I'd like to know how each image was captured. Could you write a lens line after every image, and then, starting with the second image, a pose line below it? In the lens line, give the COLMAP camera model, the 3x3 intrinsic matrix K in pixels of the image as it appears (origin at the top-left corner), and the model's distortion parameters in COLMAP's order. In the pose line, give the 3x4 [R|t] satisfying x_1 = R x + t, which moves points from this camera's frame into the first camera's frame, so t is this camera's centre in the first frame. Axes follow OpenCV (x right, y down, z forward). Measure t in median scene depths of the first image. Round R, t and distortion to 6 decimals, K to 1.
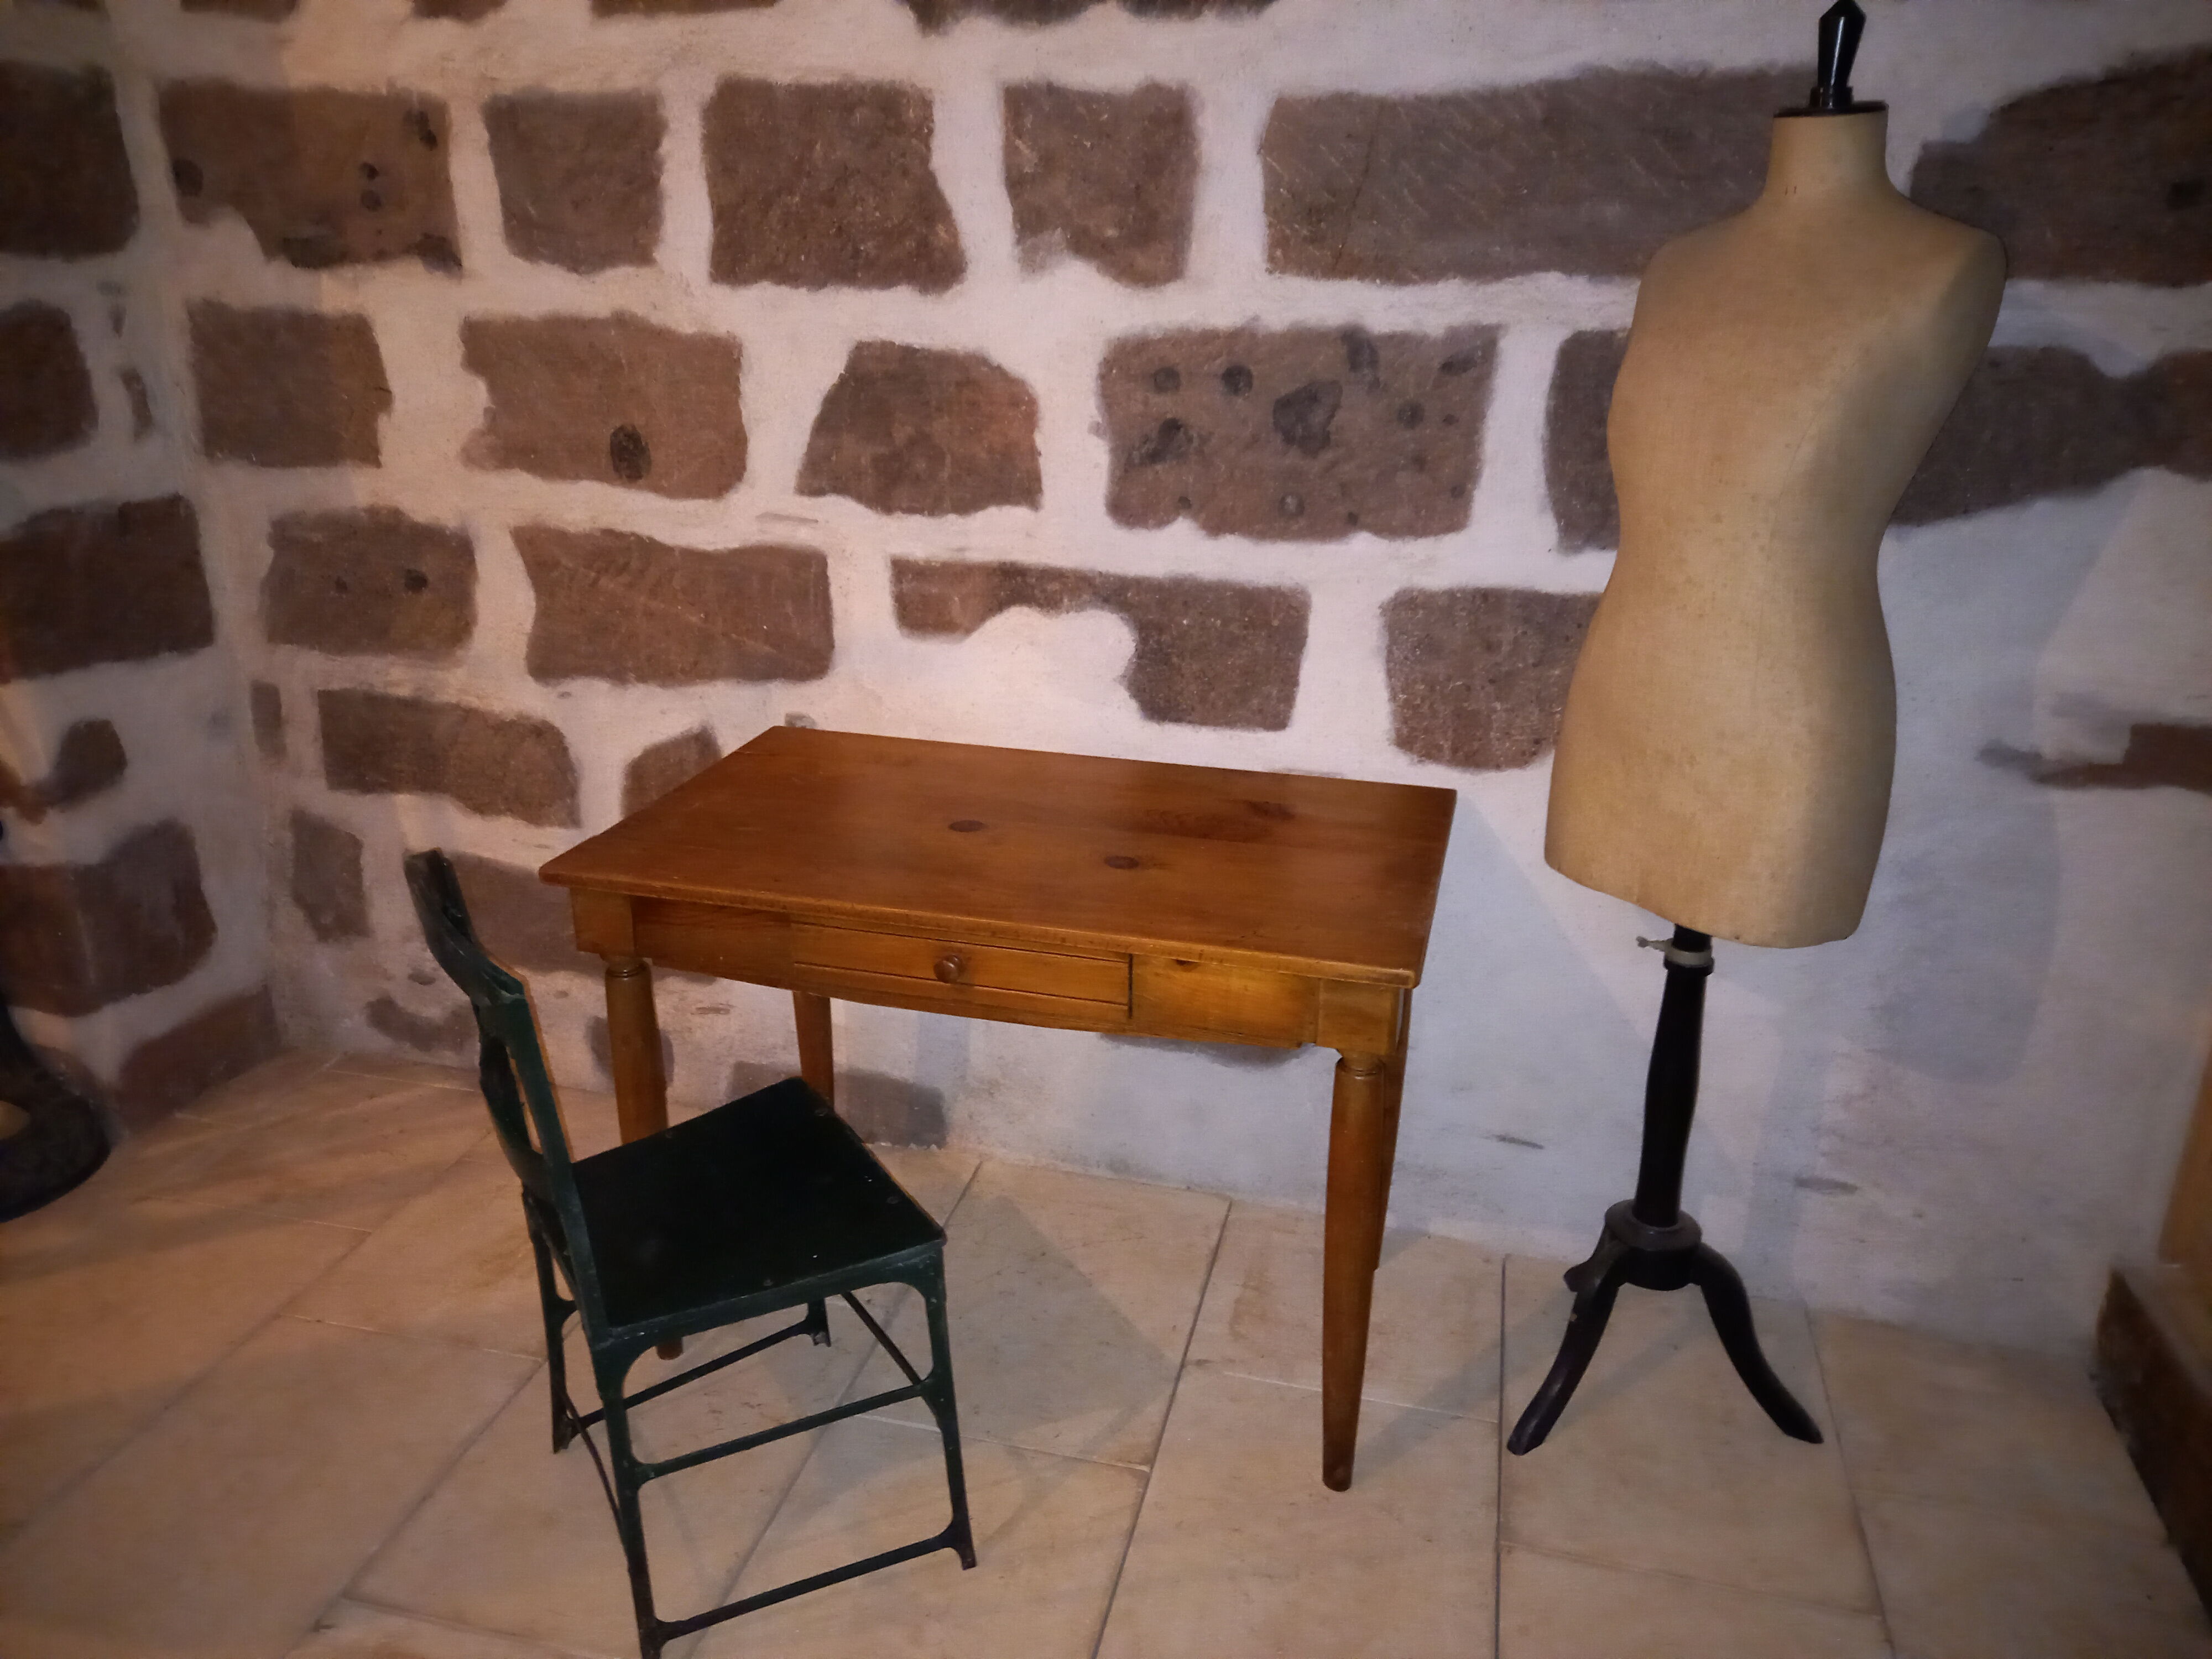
lens RADIAL K [[1599.8, 0, 1097.4], [0, 1599.8, 821.7], [0, 0, 1]] dist [0.060520, -0.059991]
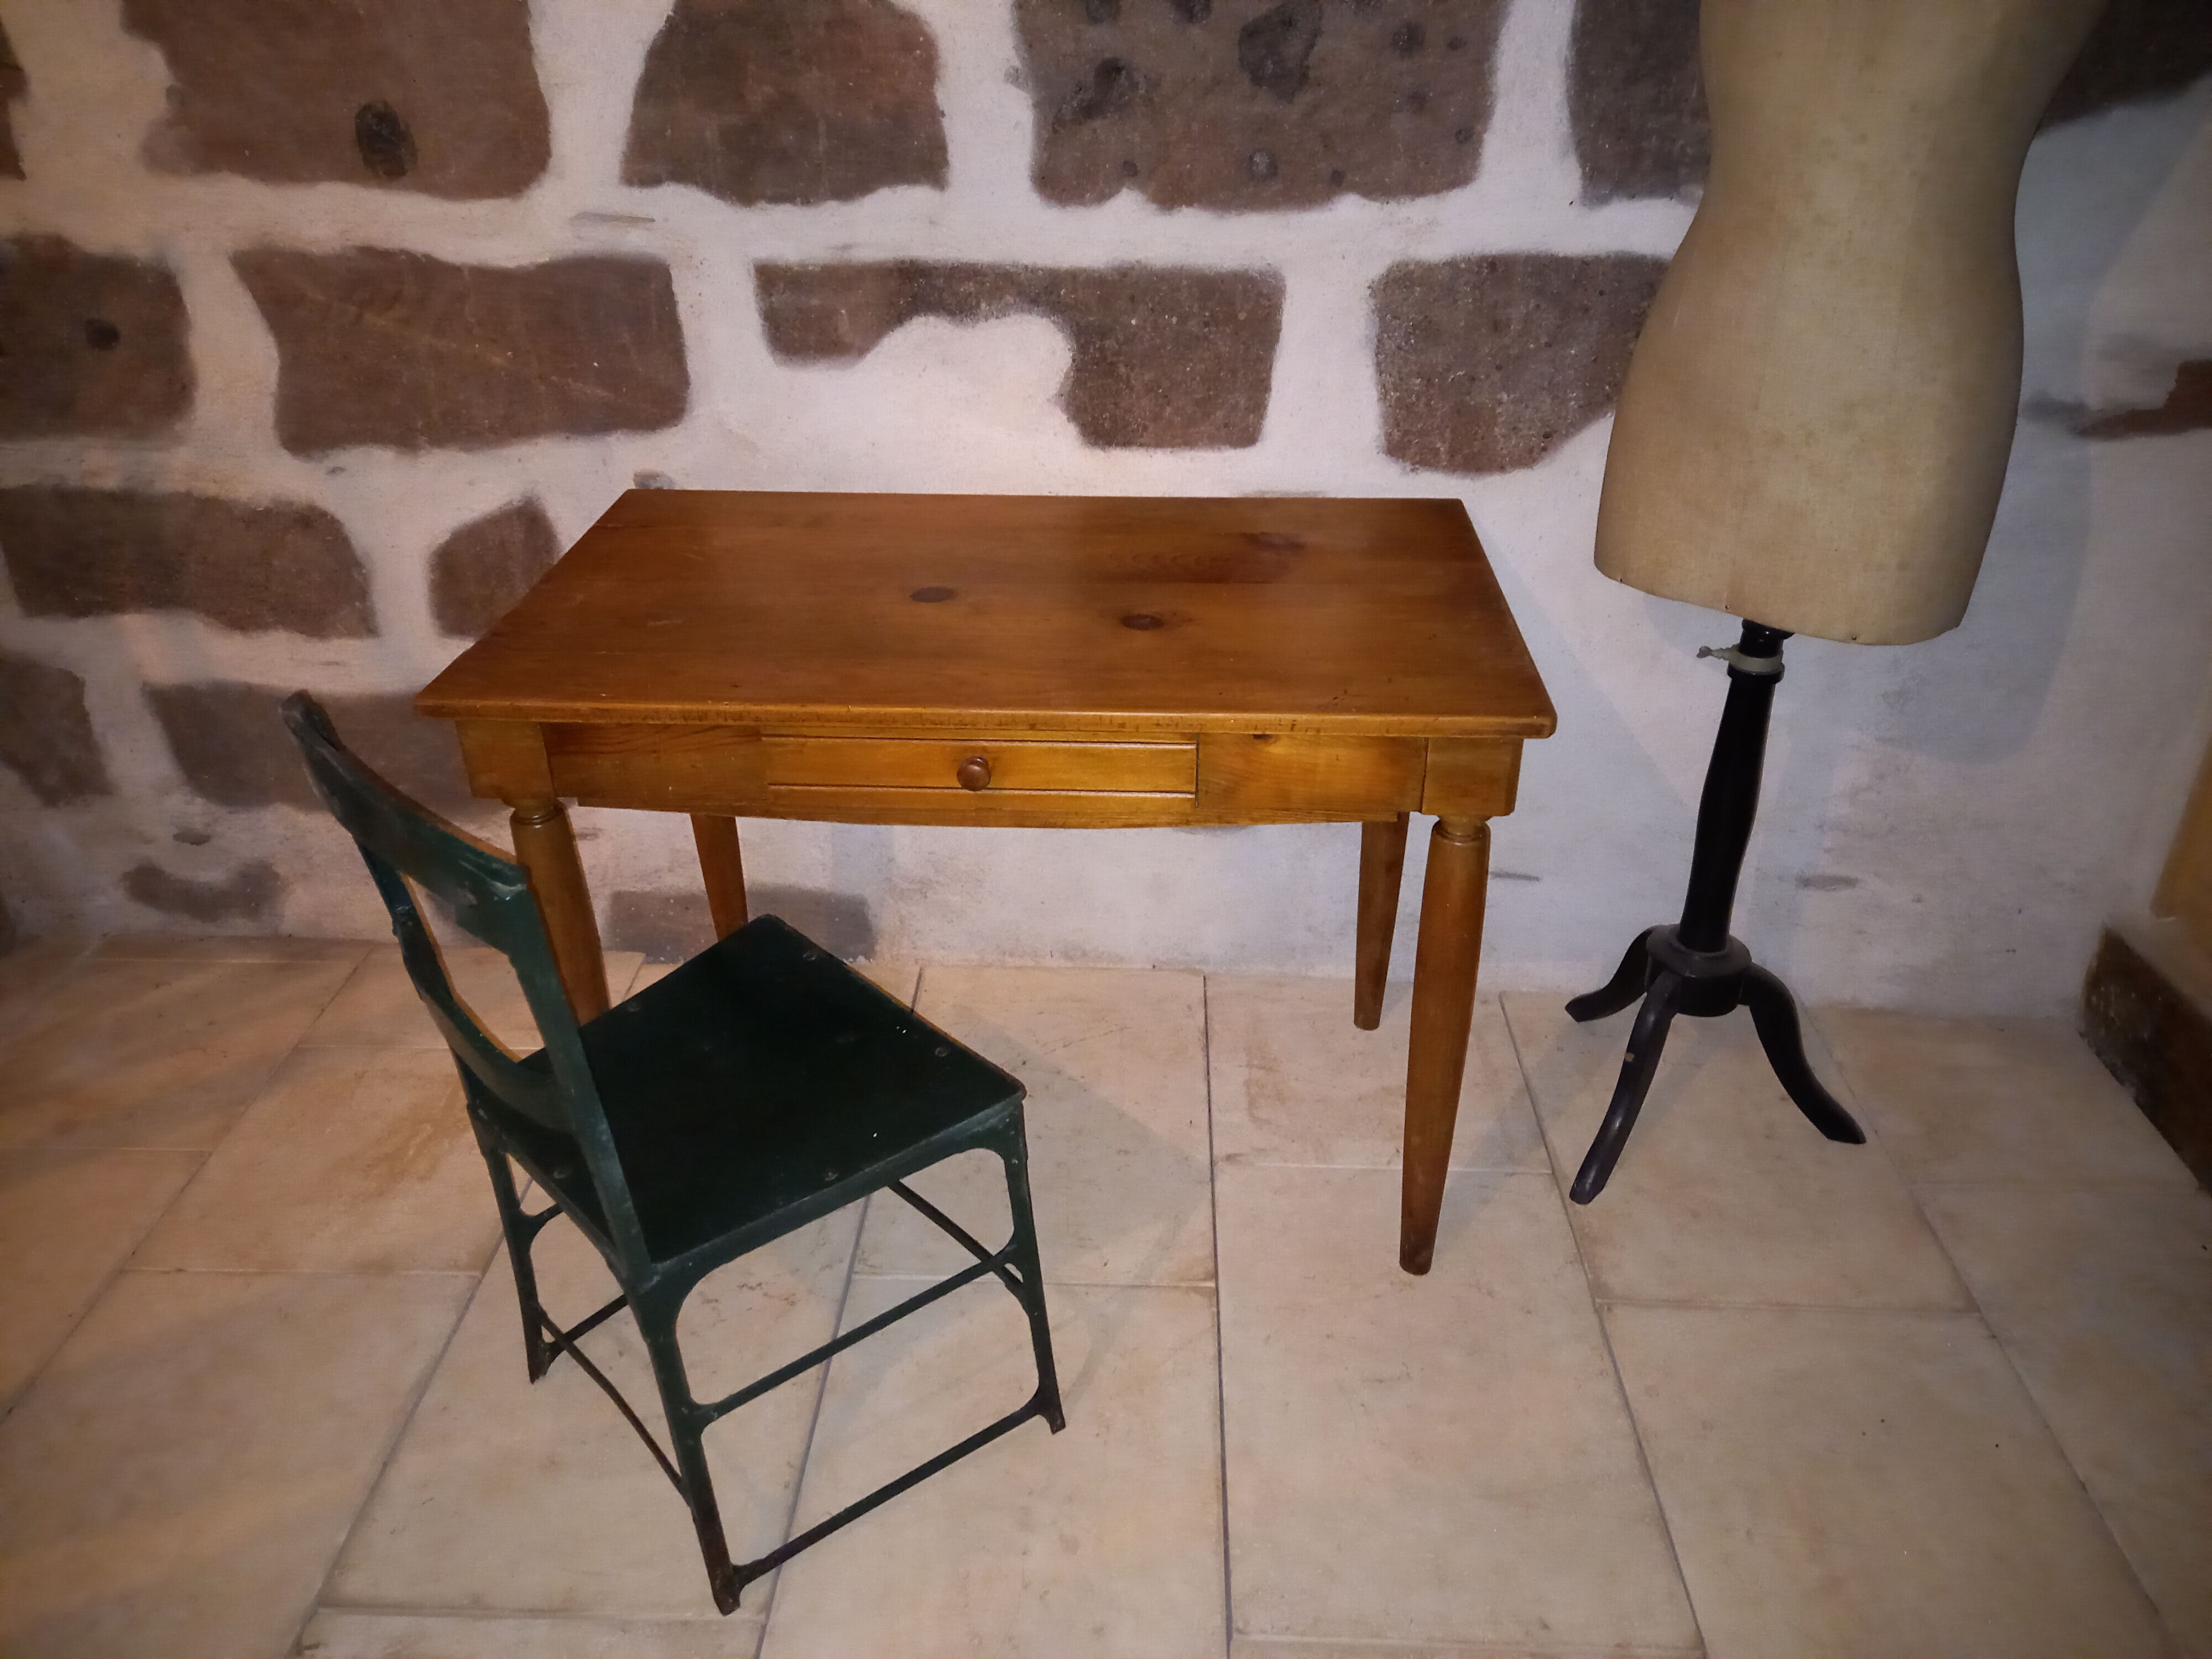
lens RADIAL K [[1599.8, 0, 1097.4], [0, 1599.8, 821.7], [0, 0, 1]] dist [0.060520, -0.059991]
pose [[0.978623, -0.117506, 0.168788, -0.136720], [0.088196, 0.981189, 0.171724, -0.014868], [-0.185792, -0.153167, 0.970578, 0.150457]]
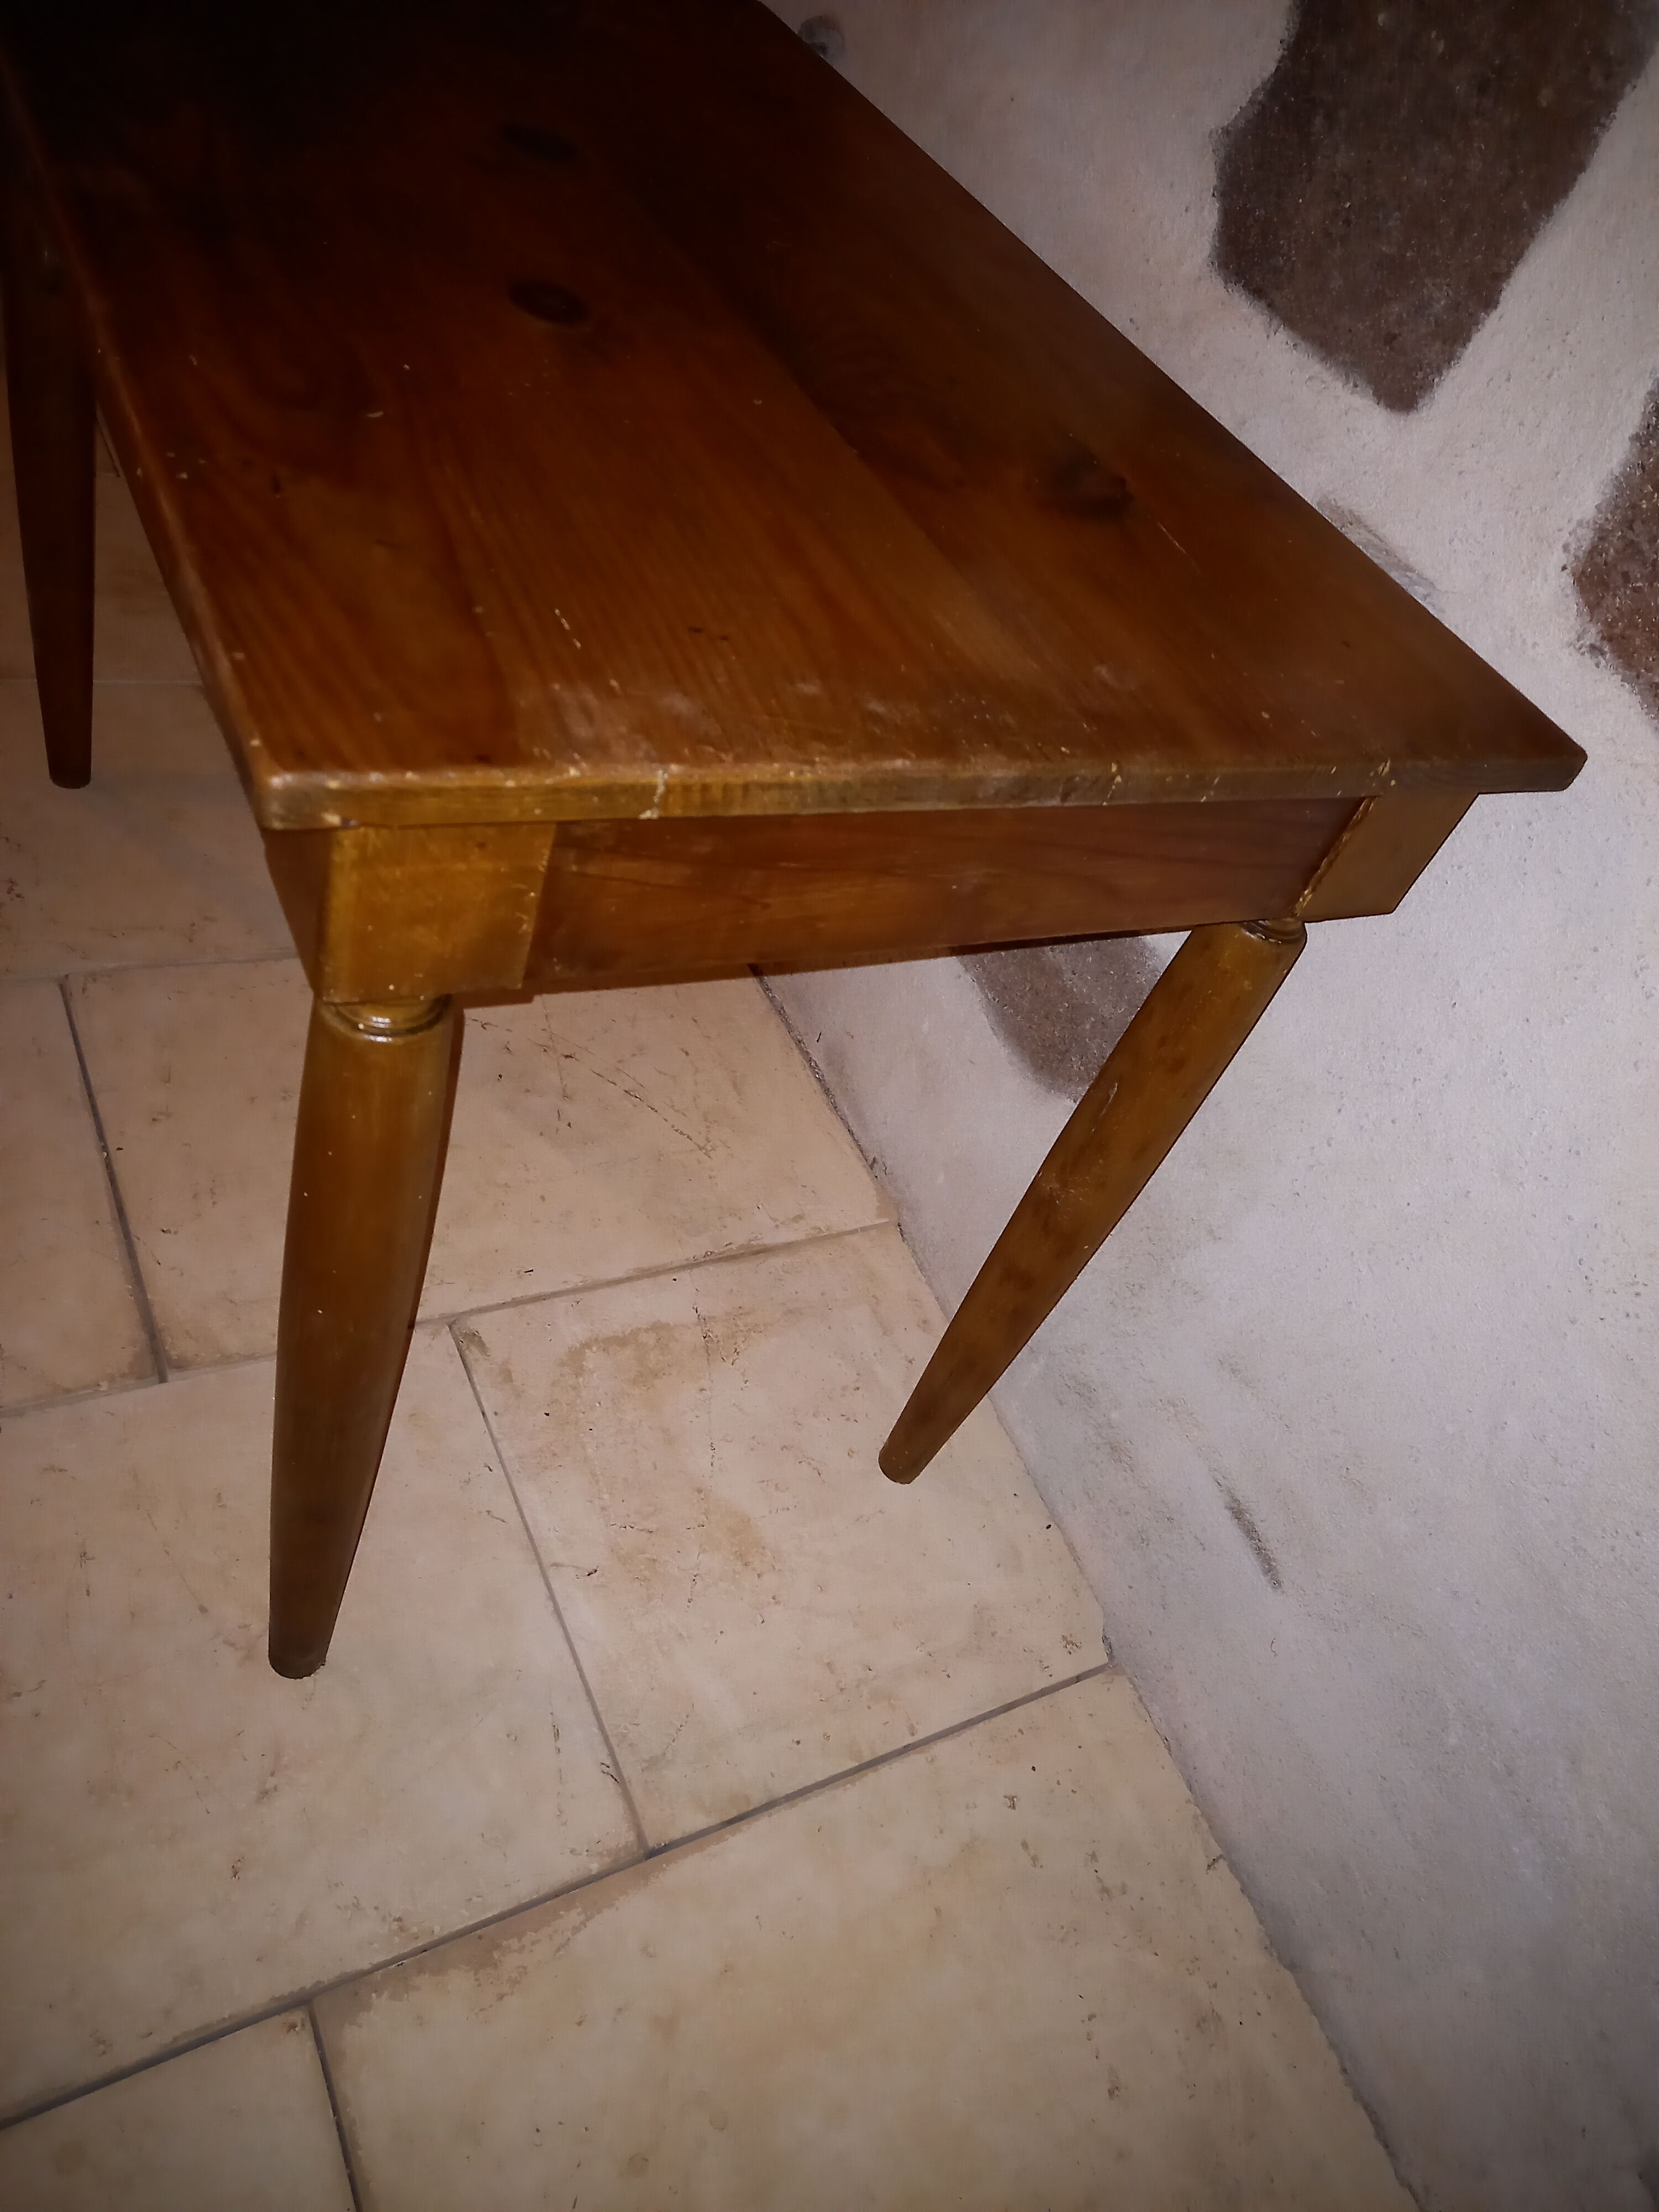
lens RADIAL K [[1599.8, 0, 835.5], [0, 1599.8, 1102.9], [0, 0, 1]] dist [0.060520, -0.059991]
pose [[0.630210, 0.665169, -0.400482, 0.303490], [-0.517575, 0.744390, 0.421901, -0.028156], [0.578750, -0.058607, 0.813397, 0.597118]]
